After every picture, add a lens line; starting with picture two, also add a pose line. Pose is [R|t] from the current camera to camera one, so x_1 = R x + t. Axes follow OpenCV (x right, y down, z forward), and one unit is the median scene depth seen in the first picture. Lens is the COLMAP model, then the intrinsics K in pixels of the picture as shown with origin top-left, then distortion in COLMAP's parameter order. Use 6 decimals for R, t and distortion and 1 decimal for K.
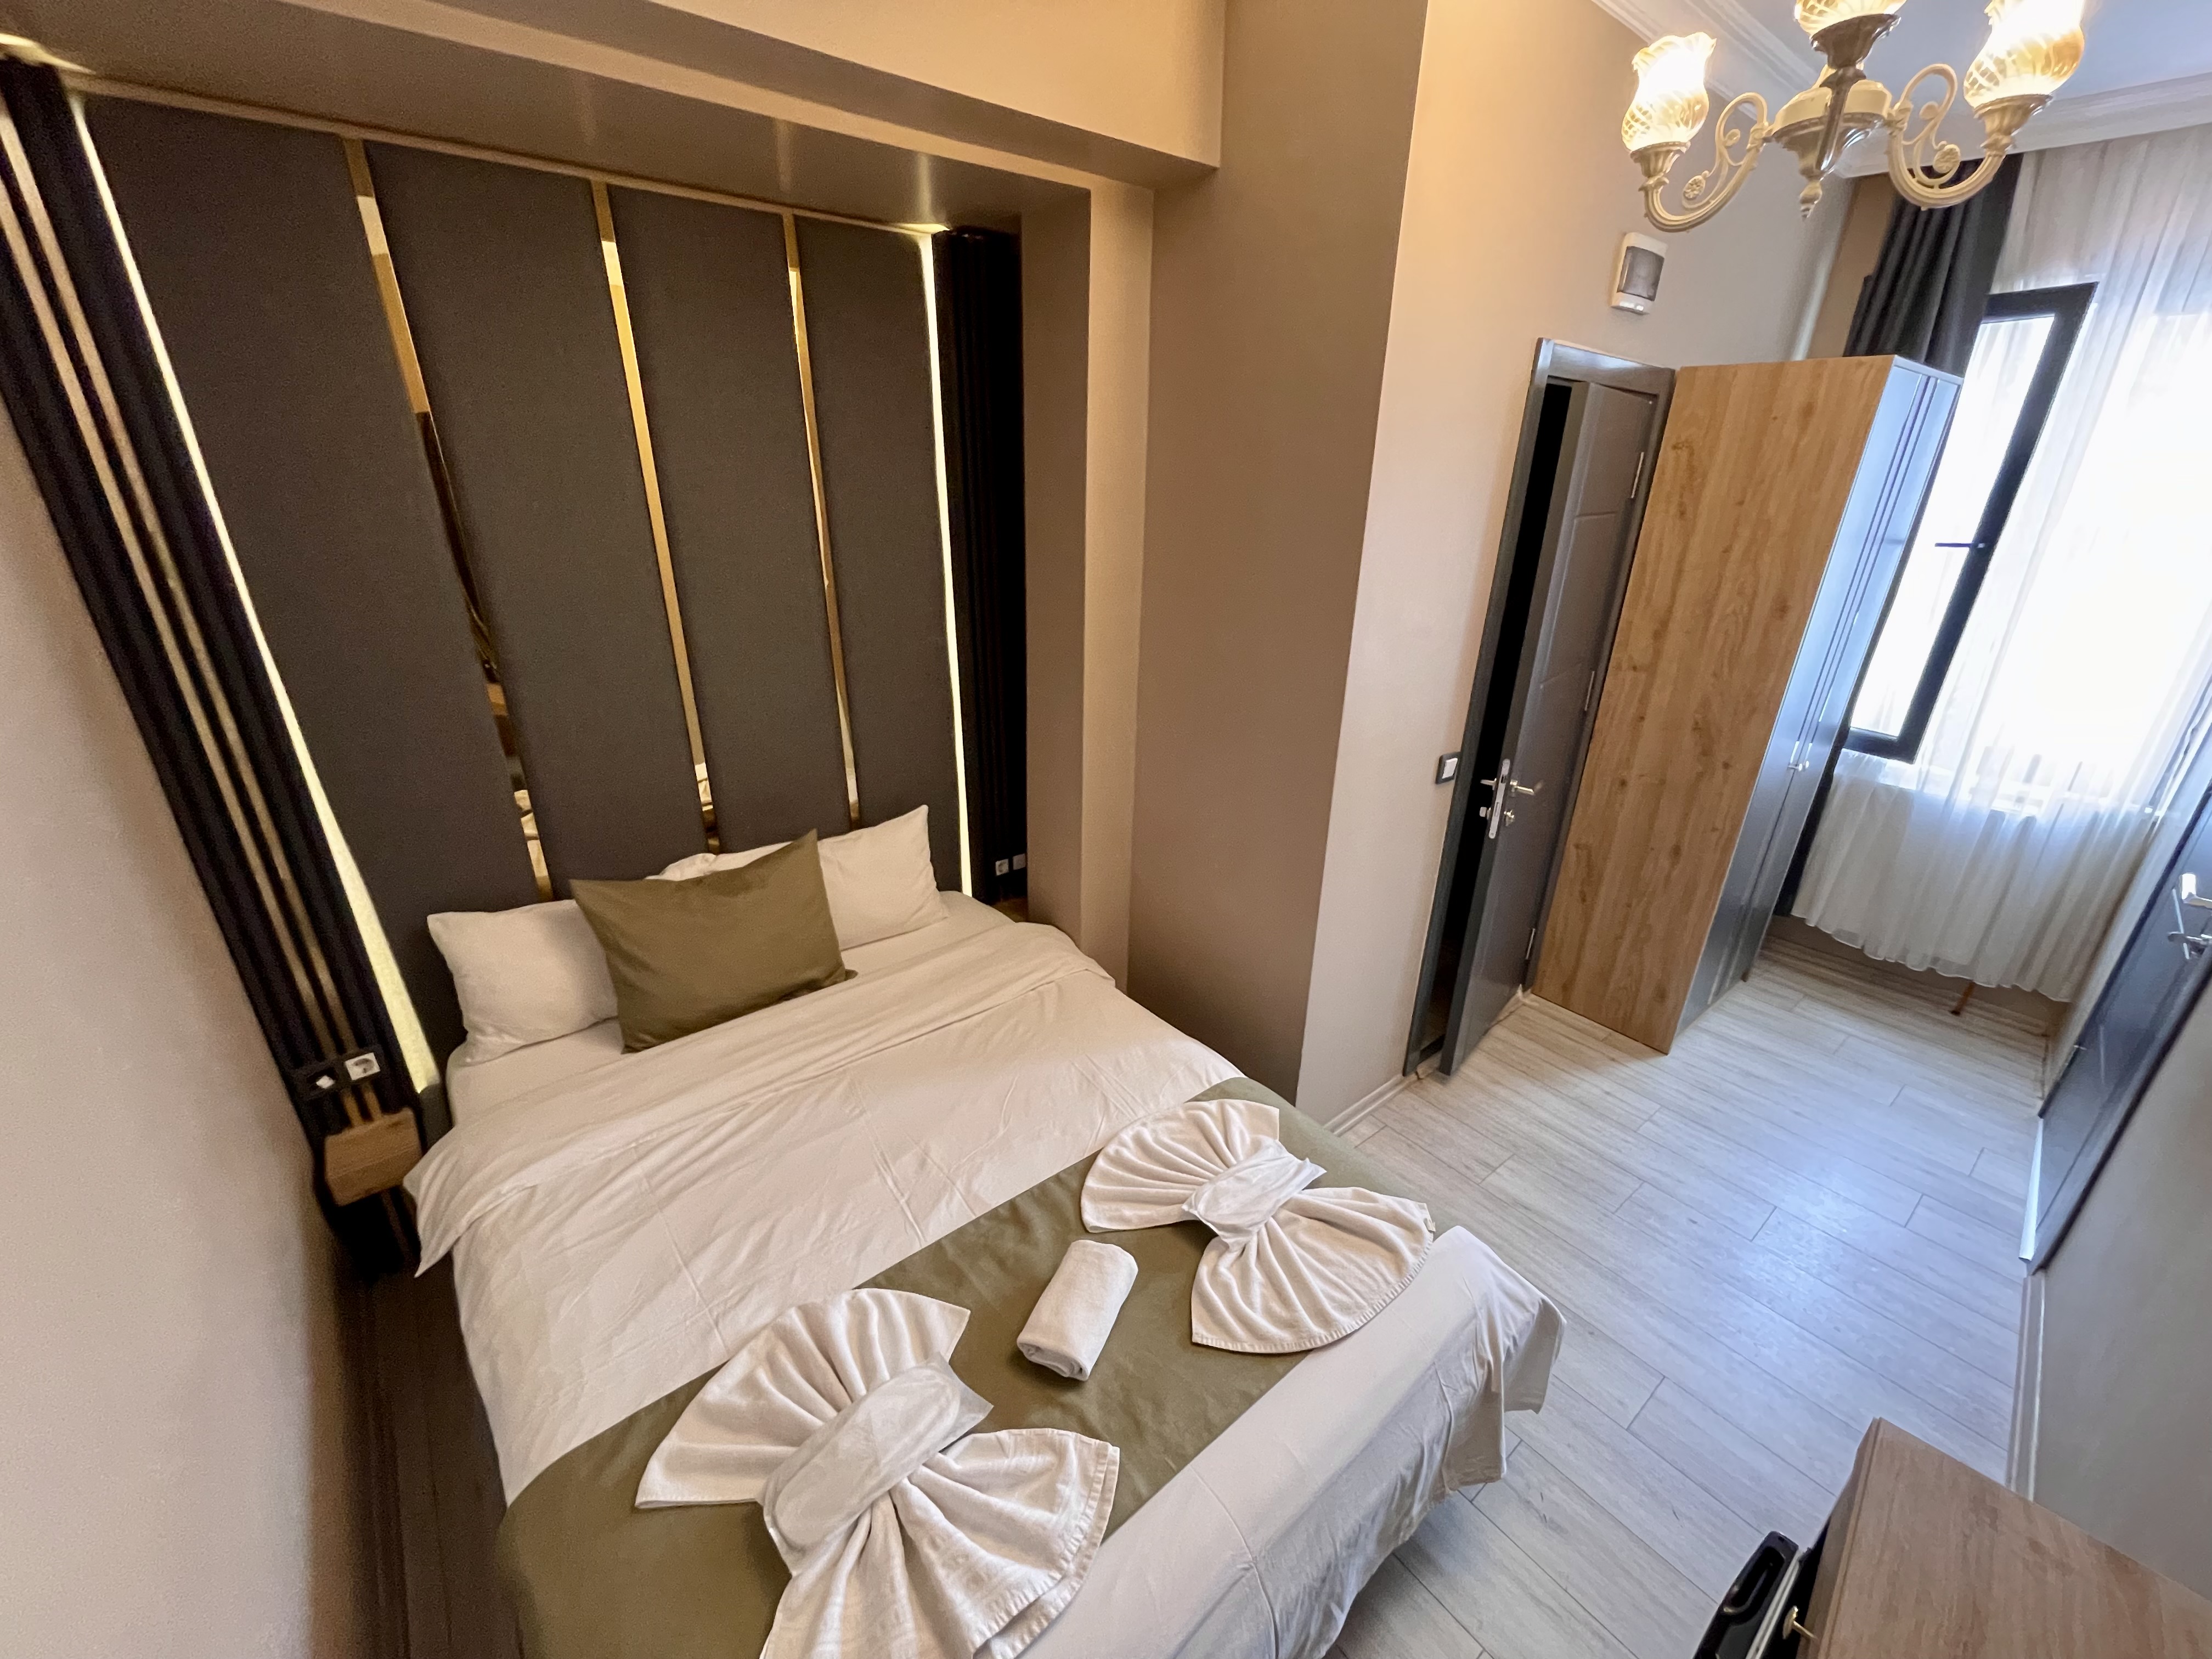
lens RADIAL K [[899.9, 0, 1105.0], [0, 899.9, 827.7], [0, 0, 1]] dist [0.001100, 0.000045]
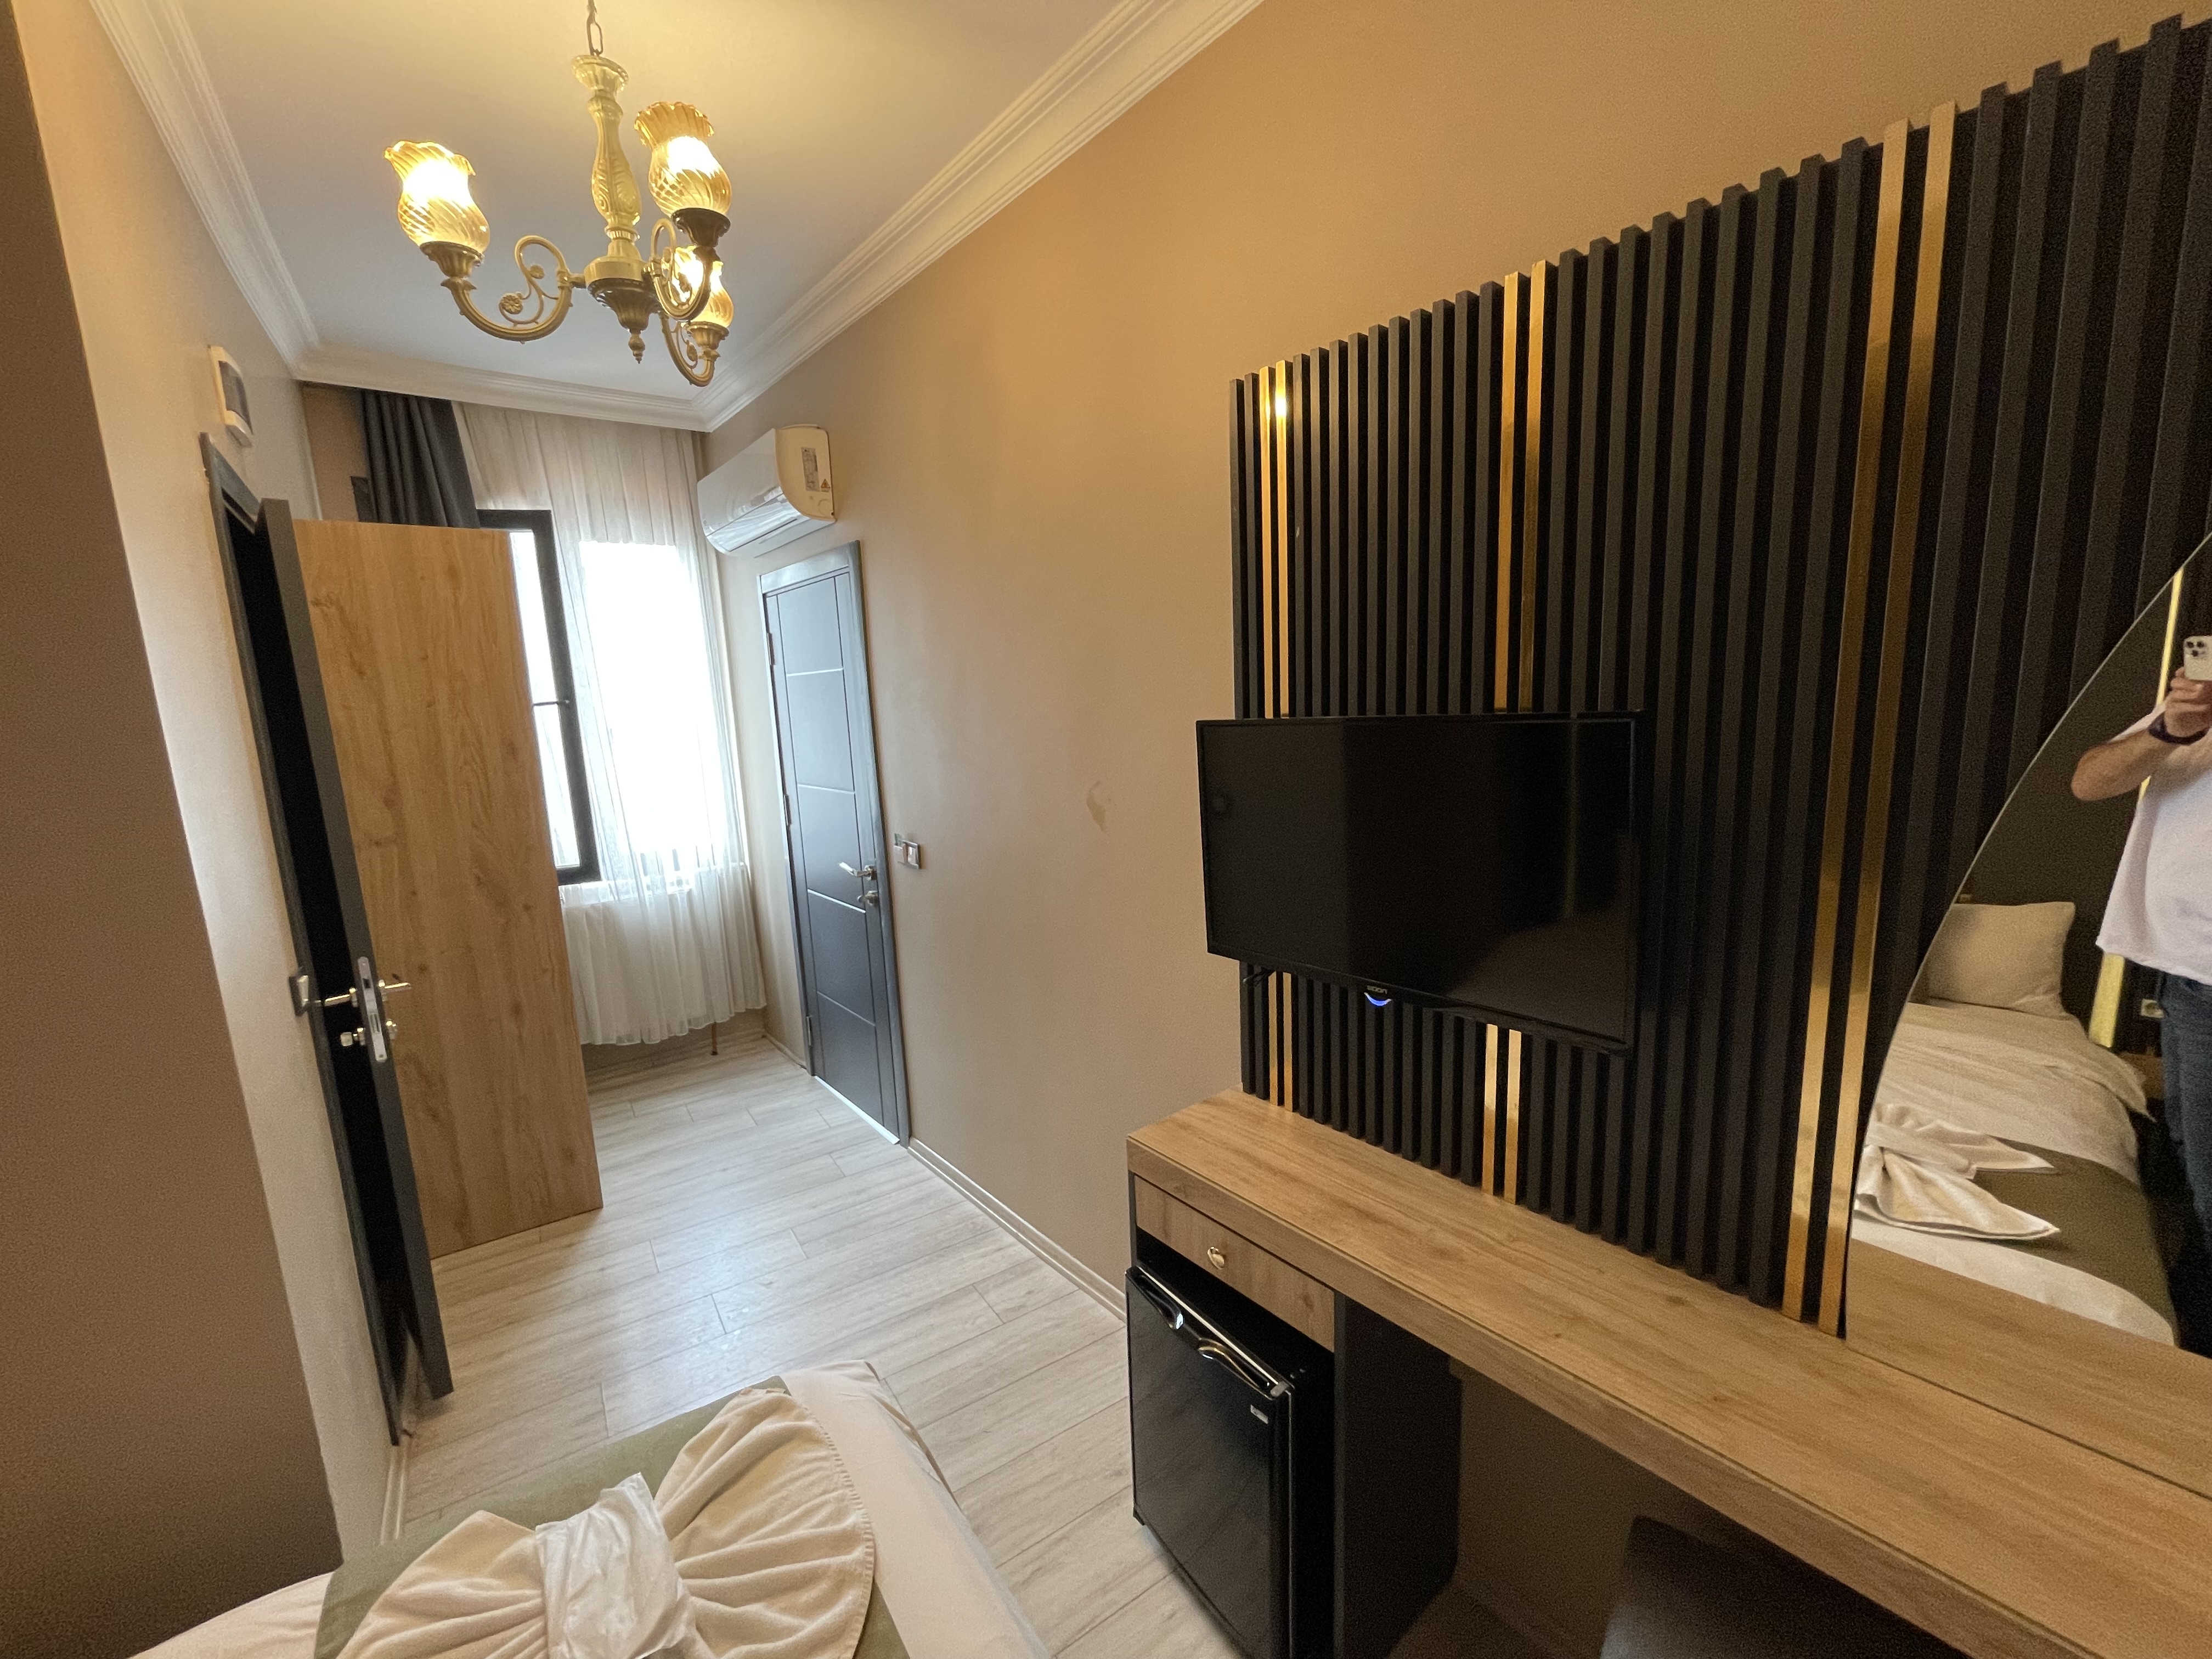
lens RADIAL K [[899.9, 0, 1104.4], [0, 899.9, 836.7], [0, 0, 1]] dist [0.001100, 0.000045]
pose [[0.083311, -0.181046, 0.979940, -0.209641], [0.414725, 0.900453, 0.131102, -0.005875], [-0.906125, 0.395483, 0.150102, 0.236551]]
